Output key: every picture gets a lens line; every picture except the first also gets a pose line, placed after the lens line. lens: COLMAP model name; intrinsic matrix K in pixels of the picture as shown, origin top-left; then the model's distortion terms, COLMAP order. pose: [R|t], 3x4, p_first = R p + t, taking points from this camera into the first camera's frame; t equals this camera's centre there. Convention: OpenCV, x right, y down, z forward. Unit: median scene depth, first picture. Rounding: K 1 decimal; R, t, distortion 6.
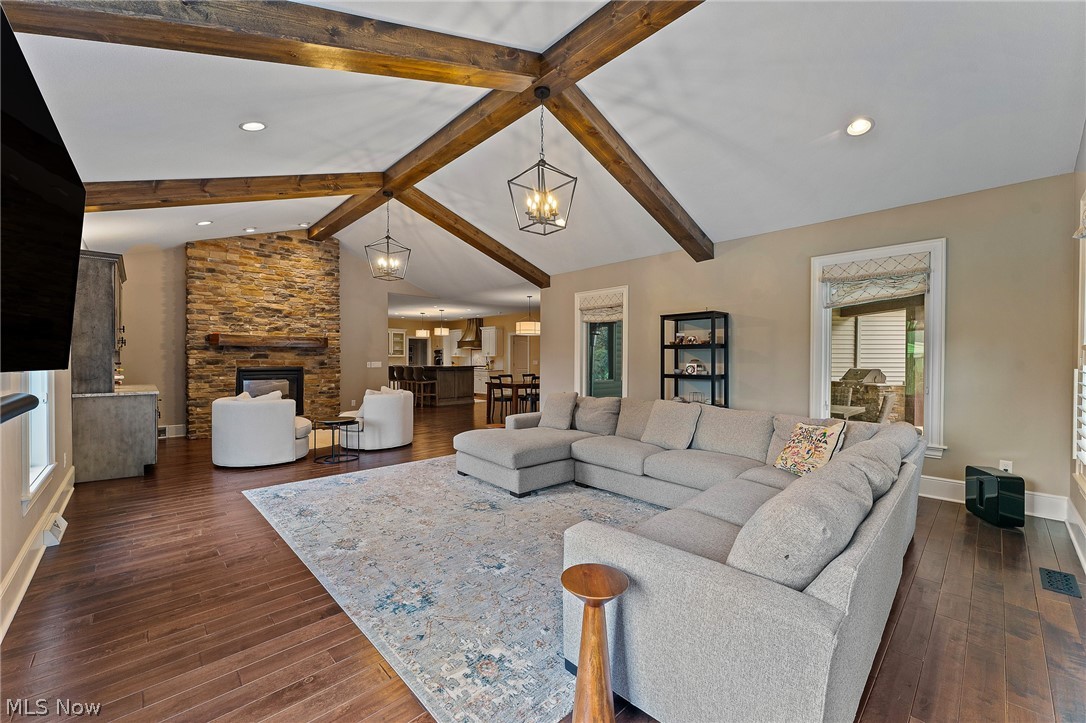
lens RADIAL K [[430.7, 0, 543.2], [0, 430.7, 360.4], [0, 0, 1]] dist [-0.003037, -0.000118]
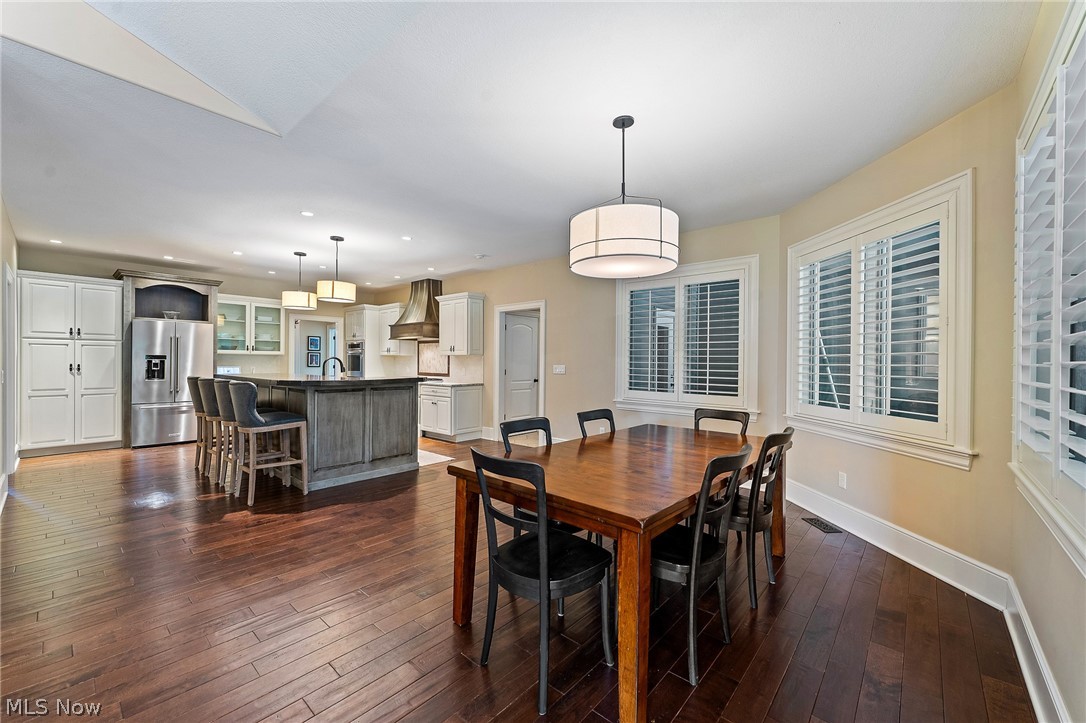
lens RADIAL K [[430.7, 0, 543.2], [0, 430.7, 360.4], [0, 0, 1]] dist [-0.003037, -0.000118]
pose [[0.996009, 0.007132, 0.088966, -0.067574], [-0.006624, 0.999960, -0.006006, -0.000678], [-0.089006, 0.005393, 0.996017, 0.497766]]
